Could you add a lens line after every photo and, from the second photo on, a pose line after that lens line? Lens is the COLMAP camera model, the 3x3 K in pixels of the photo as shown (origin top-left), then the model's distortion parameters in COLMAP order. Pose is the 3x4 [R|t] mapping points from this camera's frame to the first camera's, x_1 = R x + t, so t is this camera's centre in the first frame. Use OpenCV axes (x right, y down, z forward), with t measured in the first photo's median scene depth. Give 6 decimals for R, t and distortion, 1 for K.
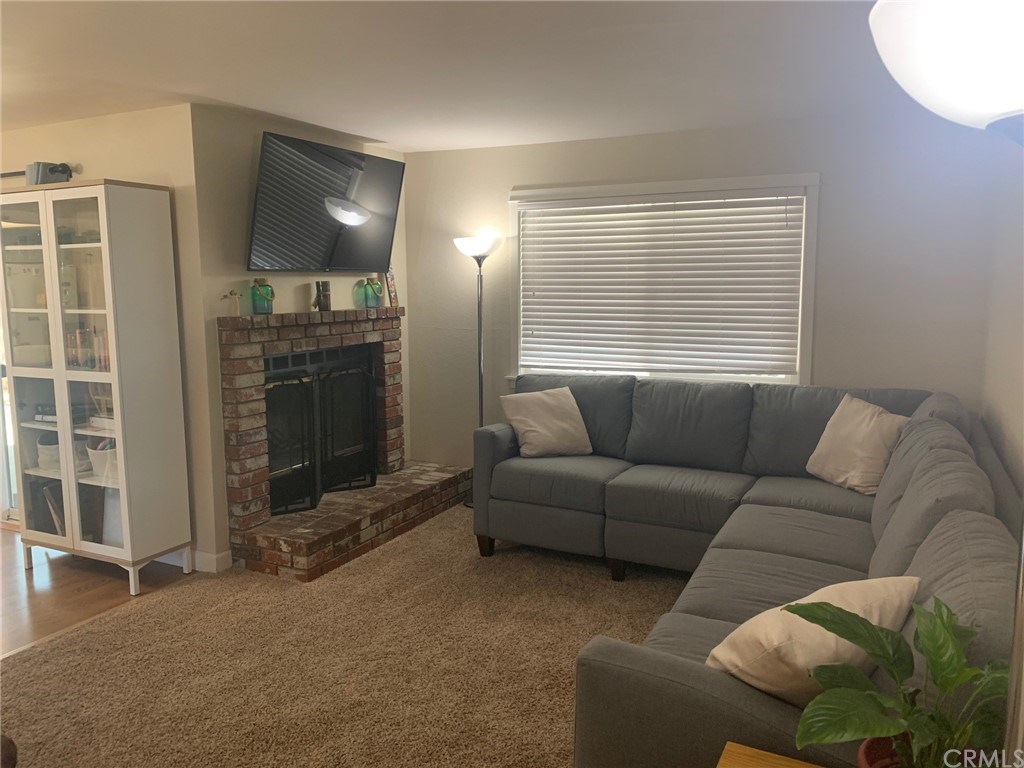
lens RADIAL K [[785.1, 0, 510.0], [0, 785.1, 376.6], [0, 0, 1]] dist [0.039082, -0.045131]
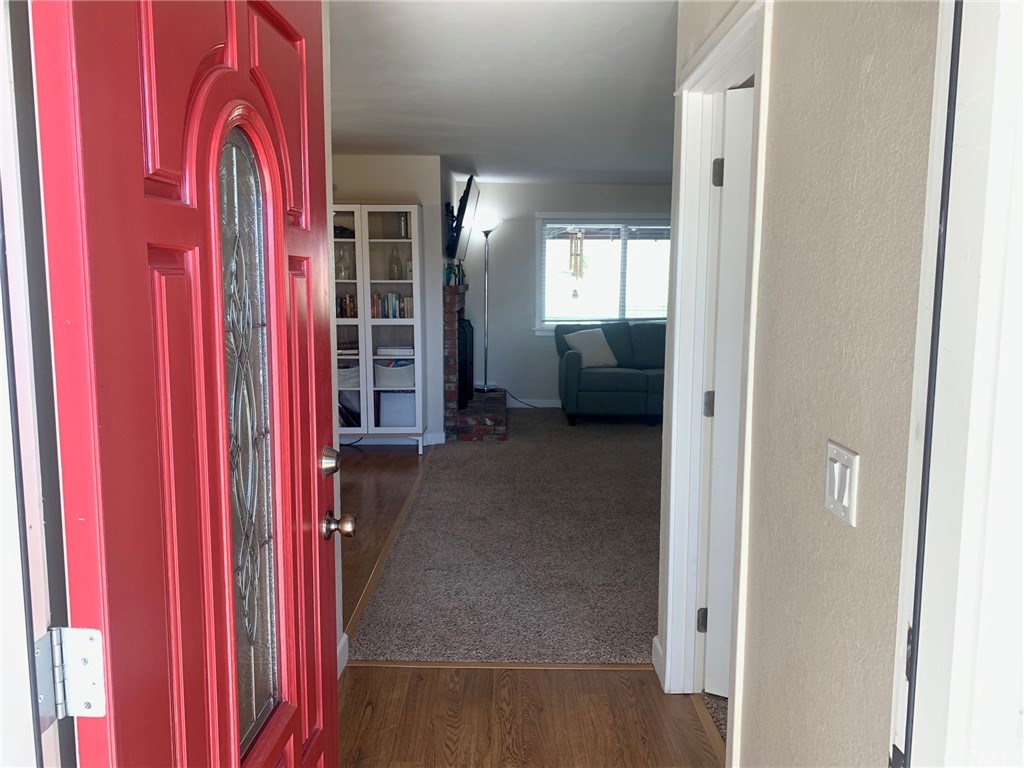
lens RADIAL K [[785.1, 0, 514.5], [0, 785.1, 394.9], [0, 0, 1]] dist [0.039082, -0.045131]
pose [[0.879783, -0.058988, 0.471701, -0.989632], [0.048115, 0.998225, 0.035091, 0.096217], [-0.472934, -0.008177, 0.881060, -0.493915]]
